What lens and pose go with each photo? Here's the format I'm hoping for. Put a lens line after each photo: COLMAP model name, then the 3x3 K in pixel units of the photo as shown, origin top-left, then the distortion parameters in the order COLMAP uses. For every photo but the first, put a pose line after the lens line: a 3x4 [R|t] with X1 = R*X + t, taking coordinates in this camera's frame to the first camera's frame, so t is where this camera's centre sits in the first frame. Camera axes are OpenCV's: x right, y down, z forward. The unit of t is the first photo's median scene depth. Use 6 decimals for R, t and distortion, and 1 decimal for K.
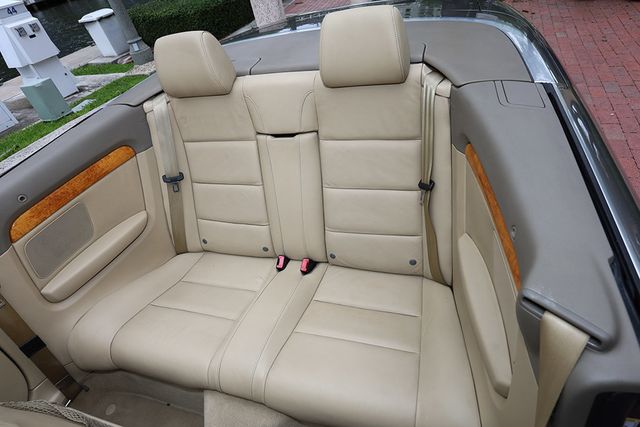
lens RADIAL K [[355.3, 0, 320.5], [0, 355.3, 212.1], [0, 0, 1]] dist [-0.001361, 0.000974]
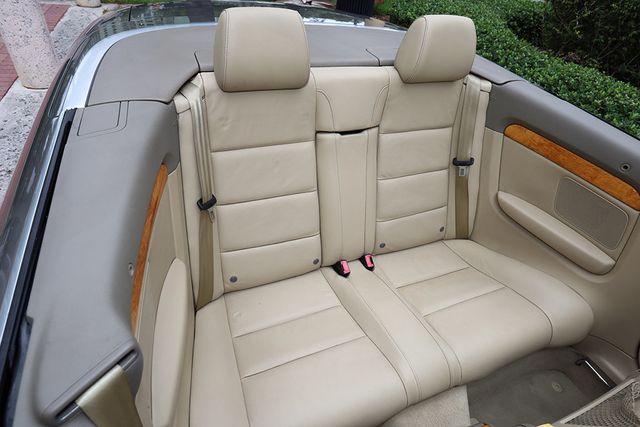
lens RADIAL K [[355.3, 0, 320.5], [0, 355.3, 212.1], [0, 0, 1]] dist [-0.001361, 0.000974]
pose [[0.723505, -0.199613, 0.660829, -0.811935], [0.227111, 0.972819, 0.045204, -0.063462], [-0.651890, 0.117376, 0.749174, 0.339426]]
